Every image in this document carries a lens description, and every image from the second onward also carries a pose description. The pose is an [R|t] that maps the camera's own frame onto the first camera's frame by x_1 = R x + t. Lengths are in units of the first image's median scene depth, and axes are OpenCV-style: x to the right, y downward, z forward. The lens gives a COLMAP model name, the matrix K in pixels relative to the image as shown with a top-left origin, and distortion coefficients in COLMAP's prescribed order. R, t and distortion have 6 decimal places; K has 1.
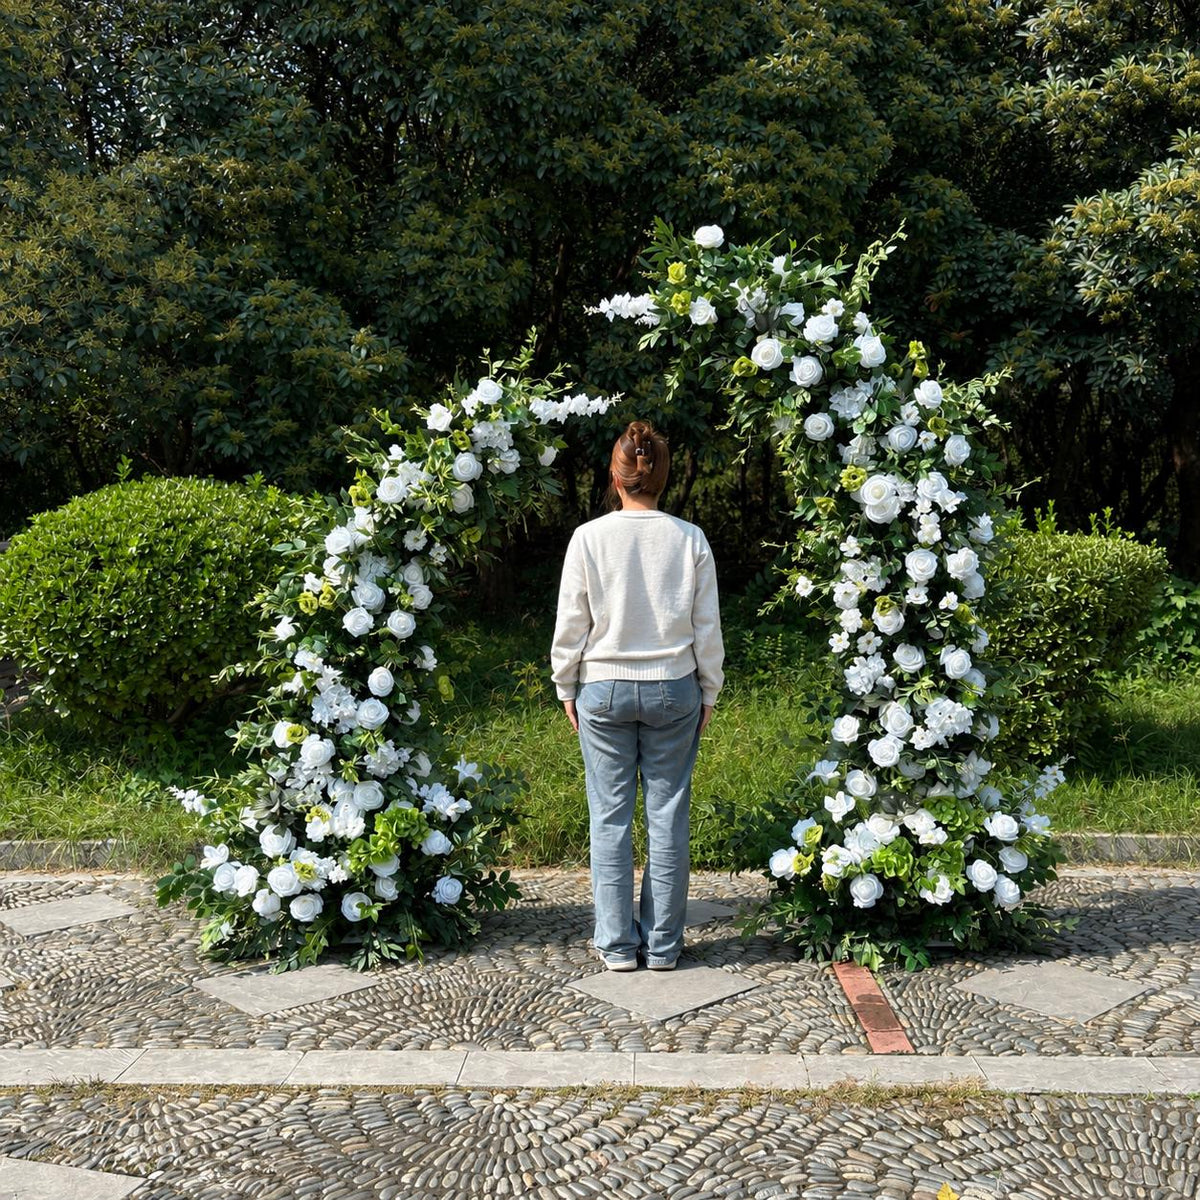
lens RADIAL K [[1191.6, 0, 600.3], [0, 1191.6, 600.4], [0, 0, 1]] dist [0.033518, 0.000000]
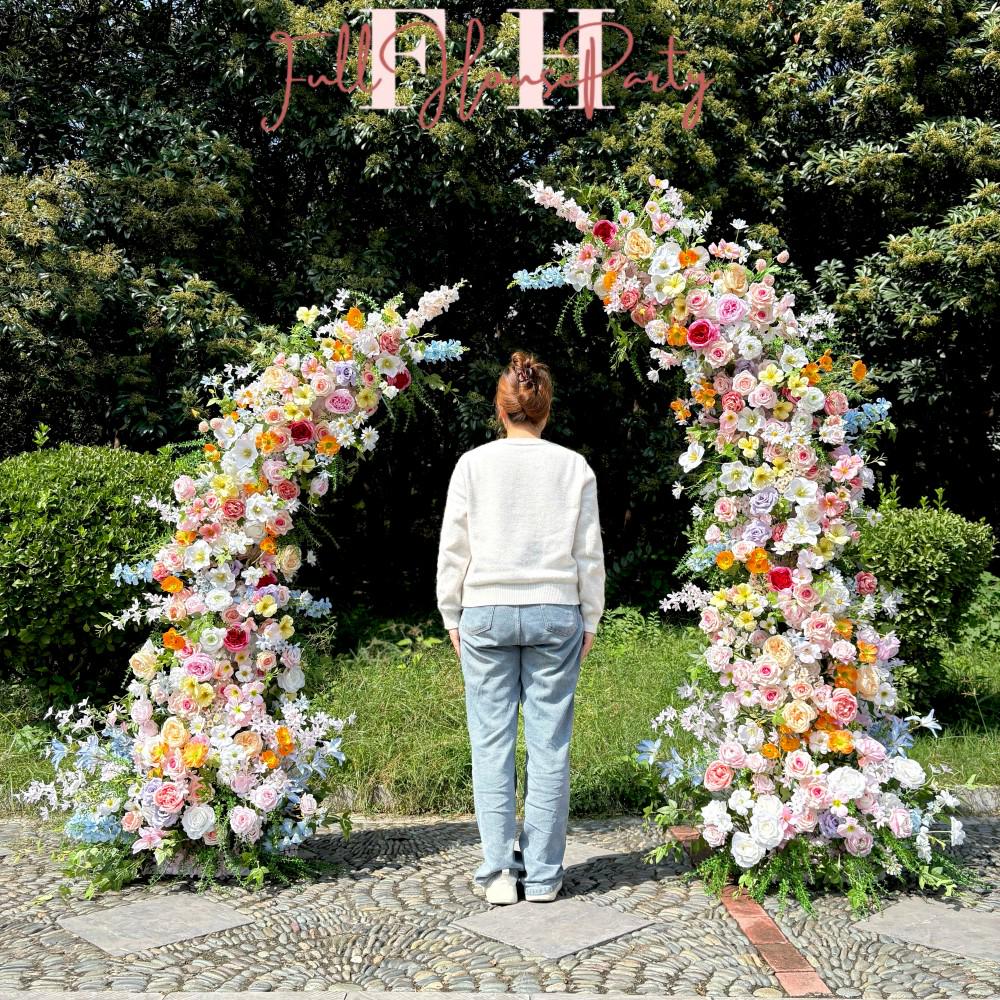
lens RADIAL K [[993.0, 0, 498.7], [0, 993.0, 502.3], [0, 0, 1]] dist [0.033518, 0.000000]
pose [[0.999446, 0.015743, 0.029324, -0.017394], [-0.012427, 0.993853, -0.110012, 0.066015], [-0.030876, 0.109586, 0.993498, 0.148562]]
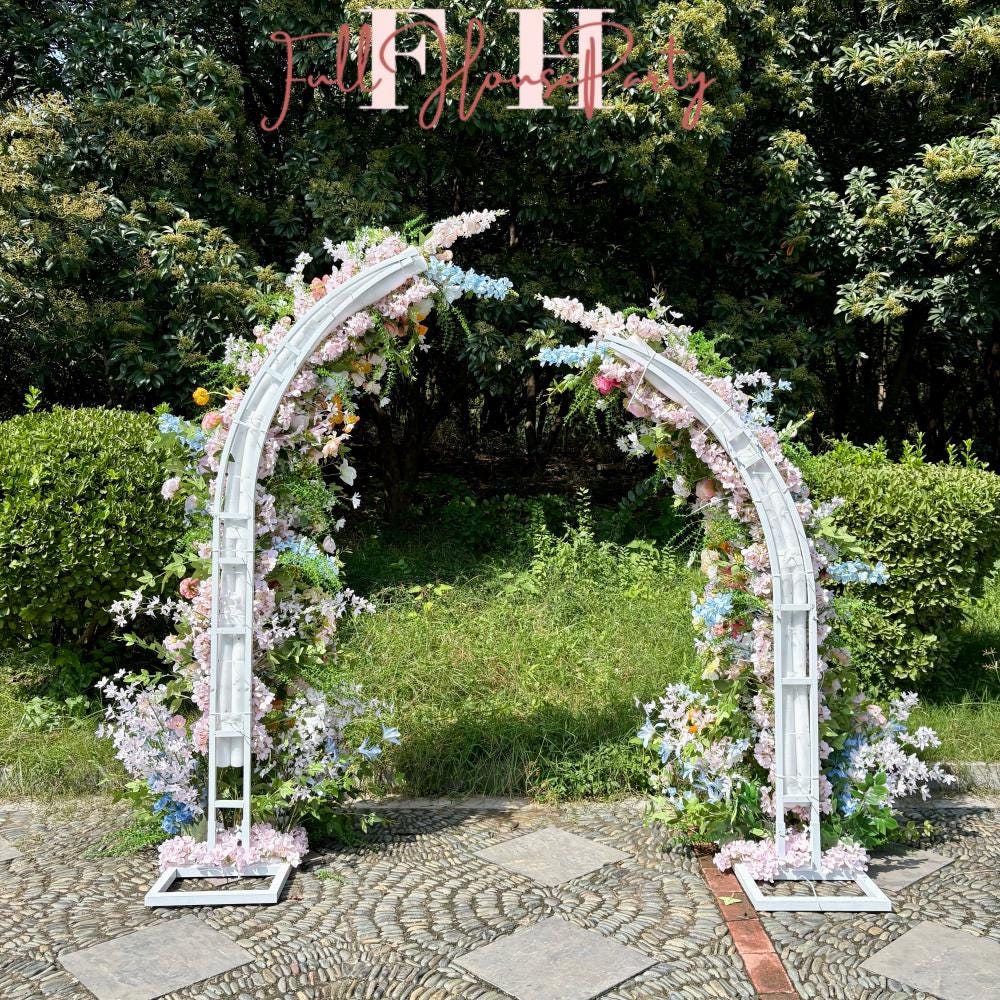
lens RADIAL K [[993.0, 0, 496.5], [0, 993.0, 501.8], [0, 0, 1]] dist [0.033518, 0.000000]
pose [[0.999958, 0.001982, 0.008972, -0.001463], [-0.002050, 0.999969, 0.007610, -0.043000], [-0.008956, -0.007628, 0.999931, 0.186638]]
